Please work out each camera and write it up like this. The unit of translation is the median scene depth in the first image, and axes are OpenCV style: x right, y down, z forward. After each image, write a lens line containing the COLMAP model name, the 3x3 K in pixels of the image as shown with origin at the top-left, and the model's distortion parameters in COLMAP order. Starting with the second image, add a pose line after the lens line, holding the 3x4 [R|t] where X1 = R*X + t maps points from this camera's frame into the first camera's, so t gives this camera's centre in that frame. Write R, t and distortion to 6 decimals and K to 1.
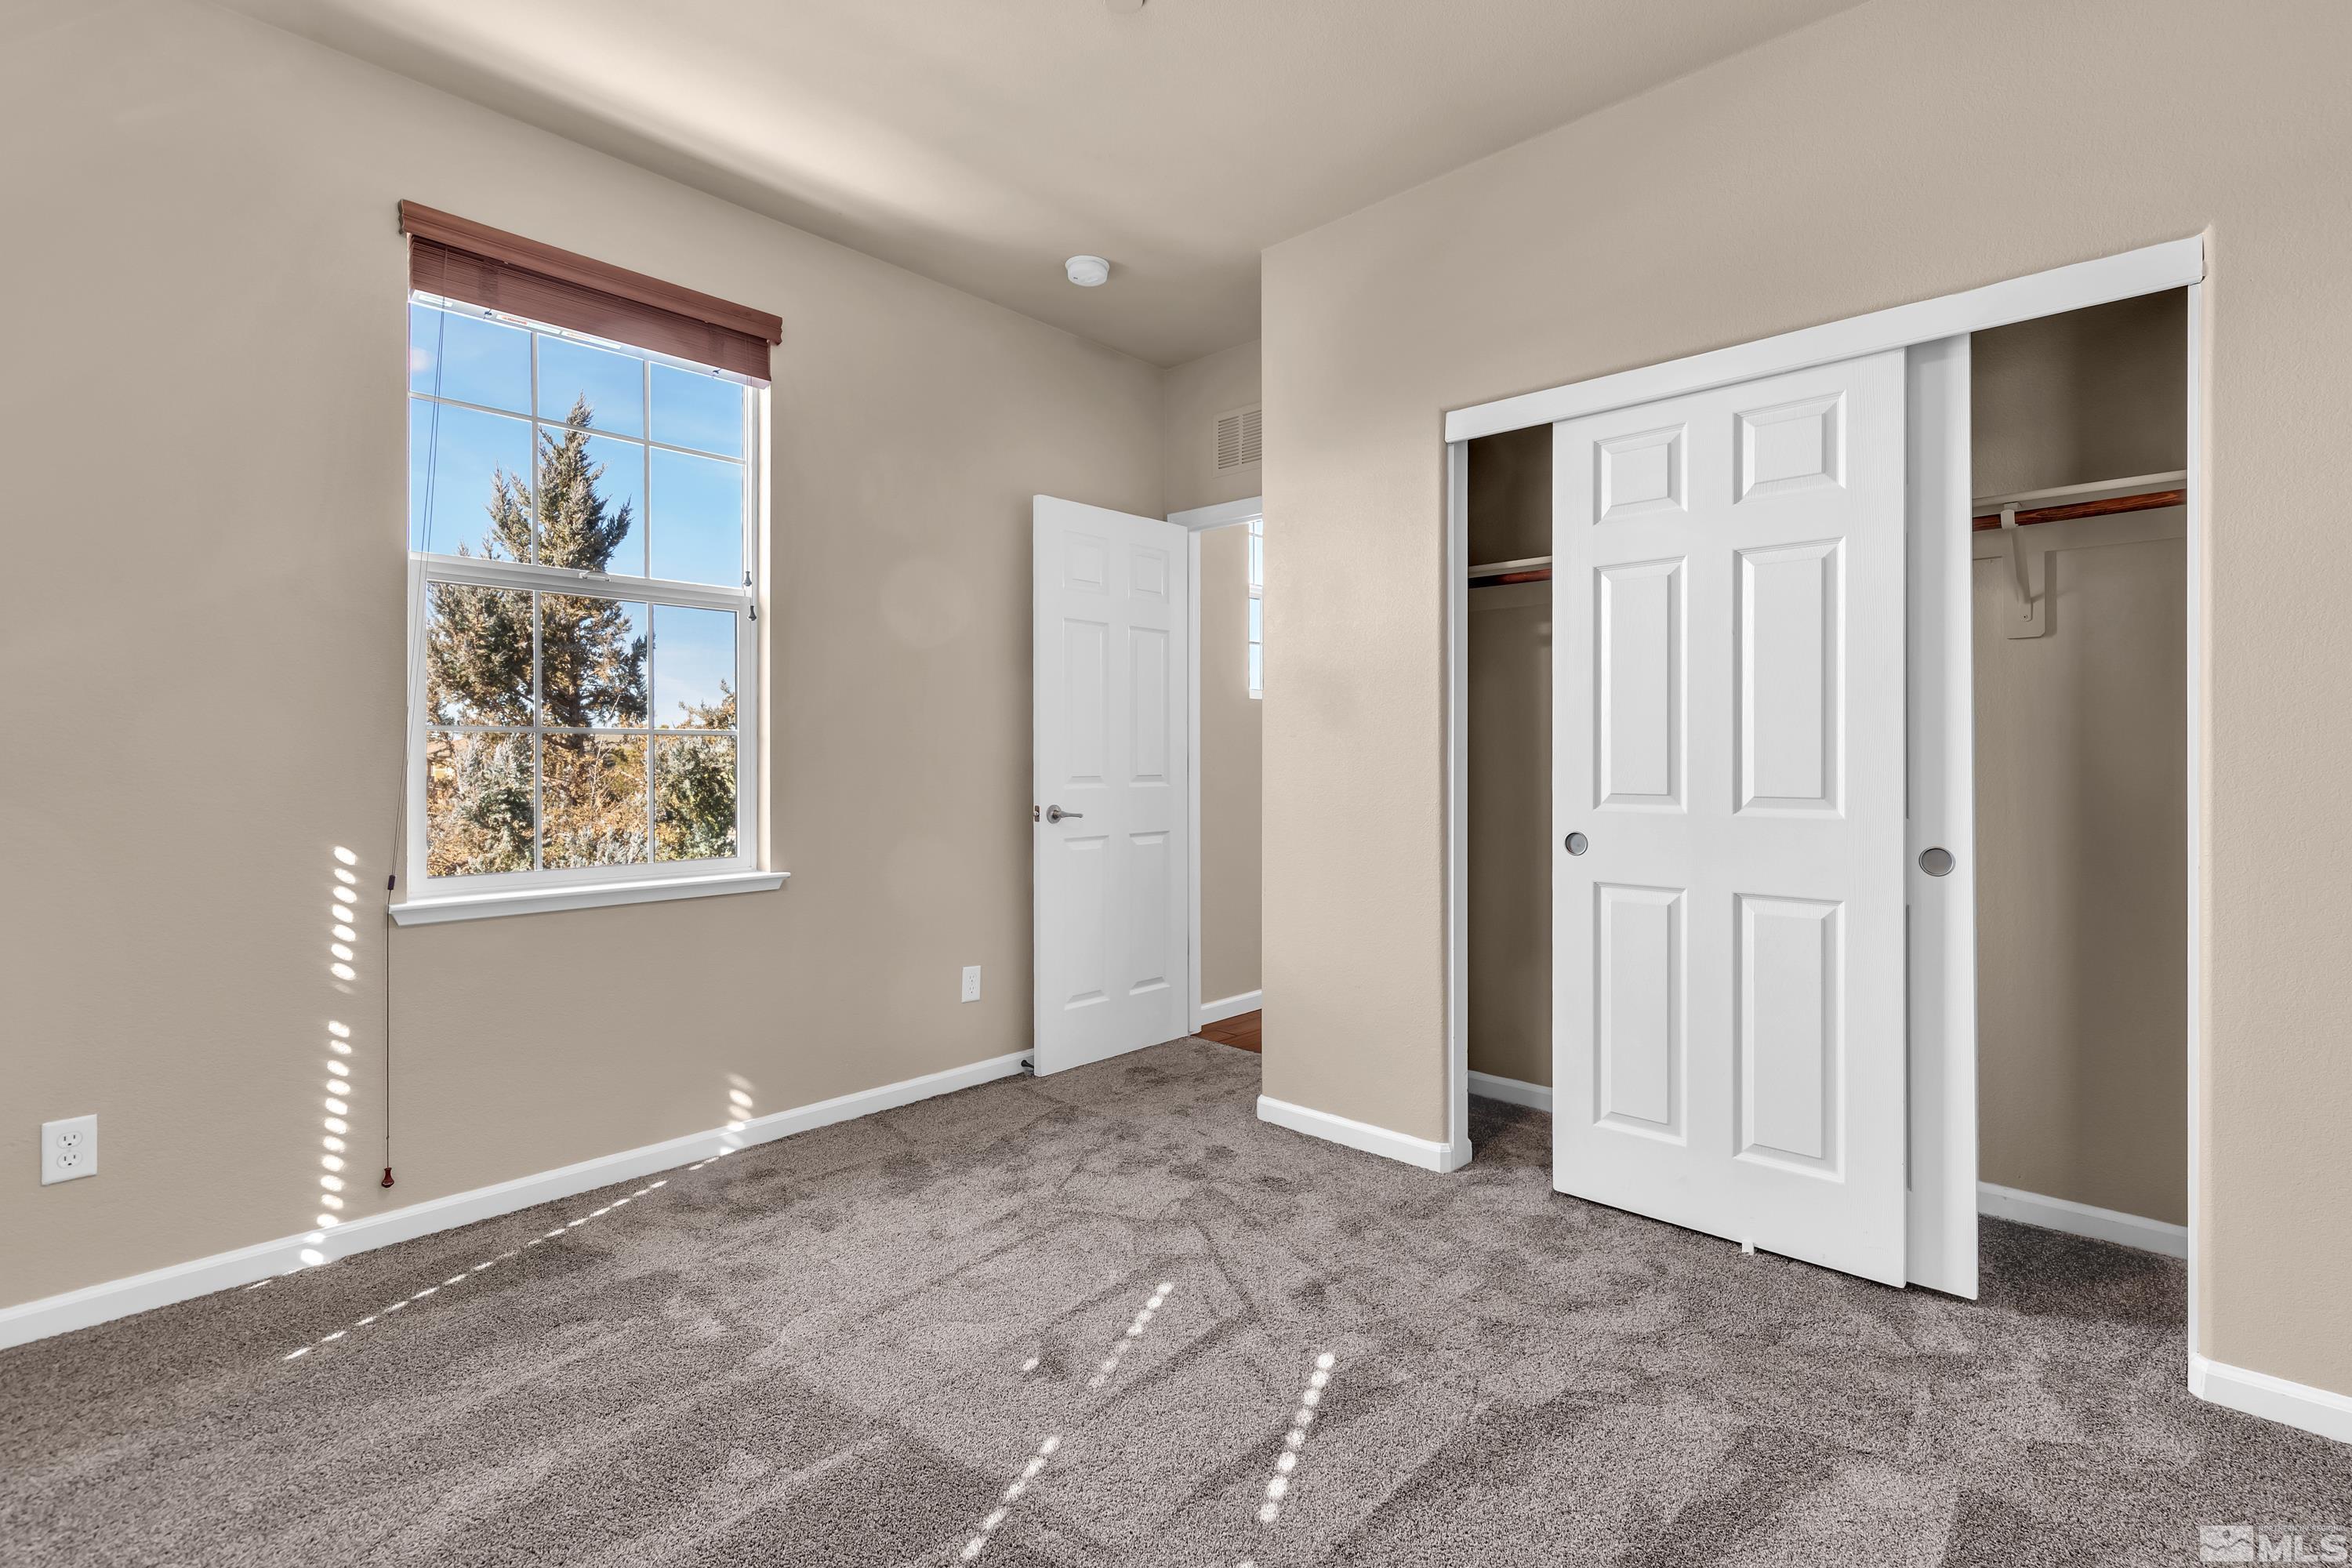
lens RADIAL K [[1038.8, 0, 1176.5], [0, 1038.8, 770.6], [0, 0, 1]] dist [0.005016, 0.000194]
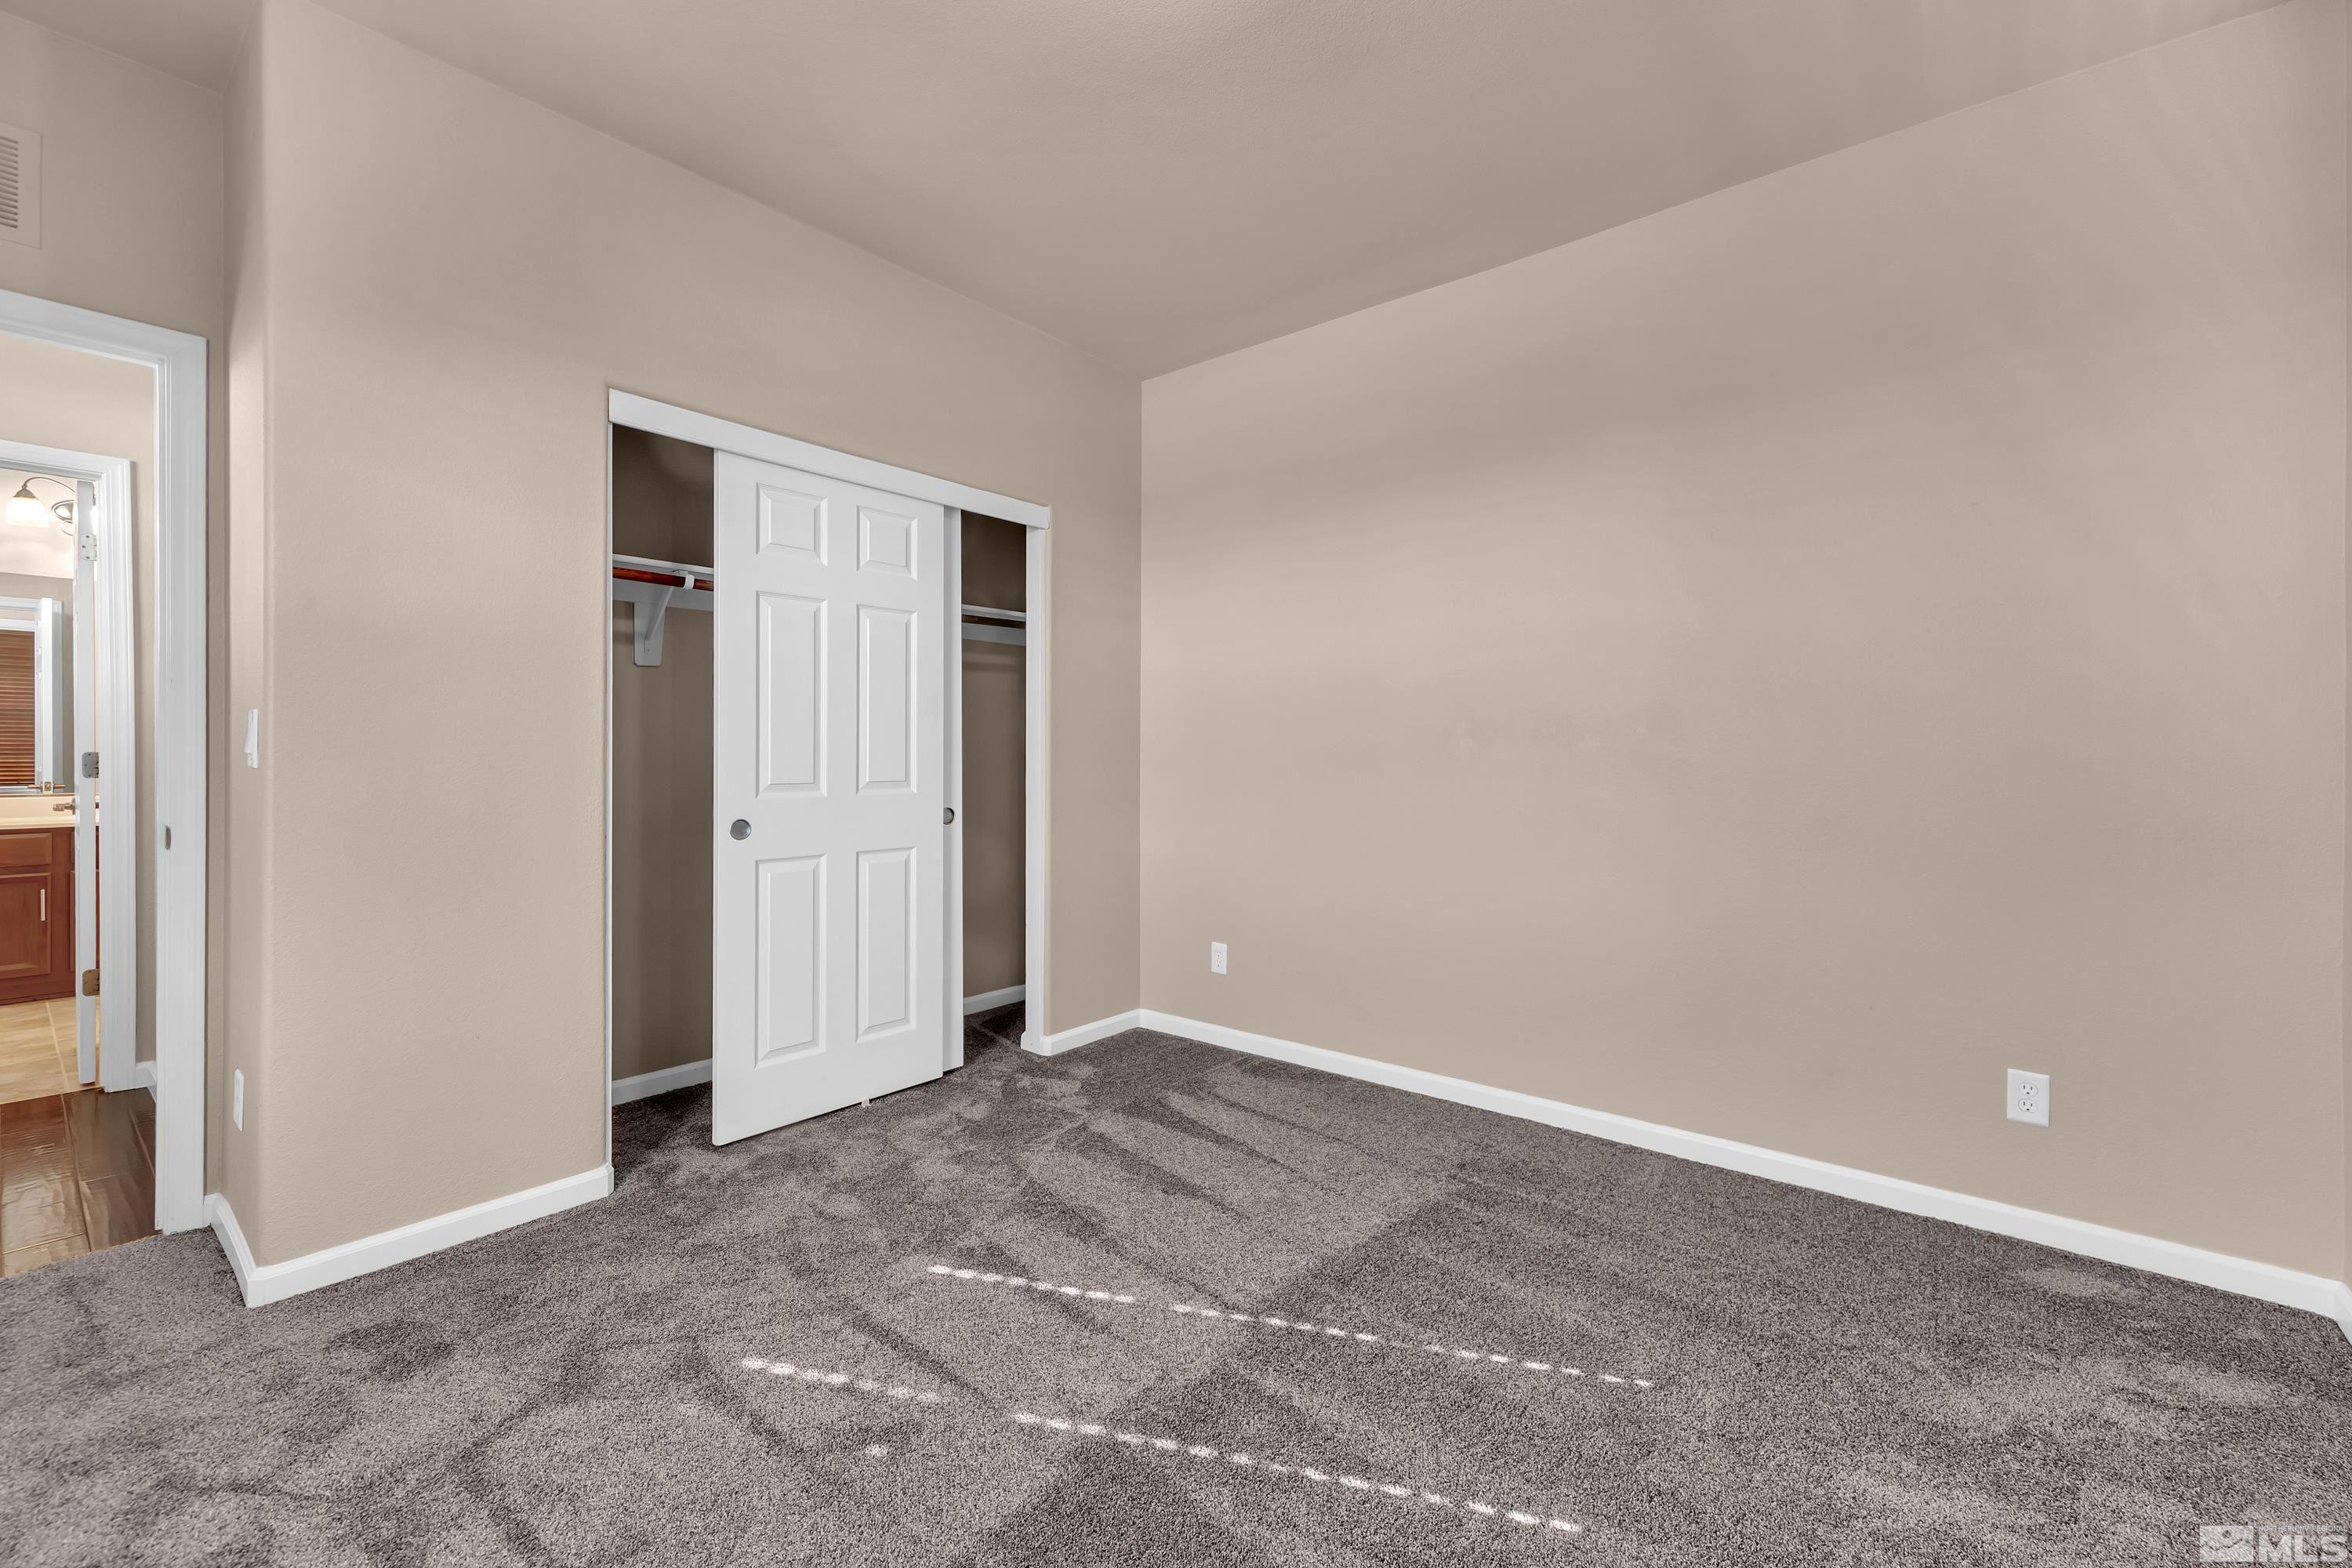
lens RADIAL K [[1038.8, 0, 1141.8], [0, 1038.8, 752.6], [0, 0, 1]] dist [0.005016, 0.000194]
pose [[-0.037394, -0.007115, 0.999275, -0.847575], [0.004062, 0.999965, 0.007272, -0.022754], [-0.999292, 0.004331, -0.037364, 0.666152]]
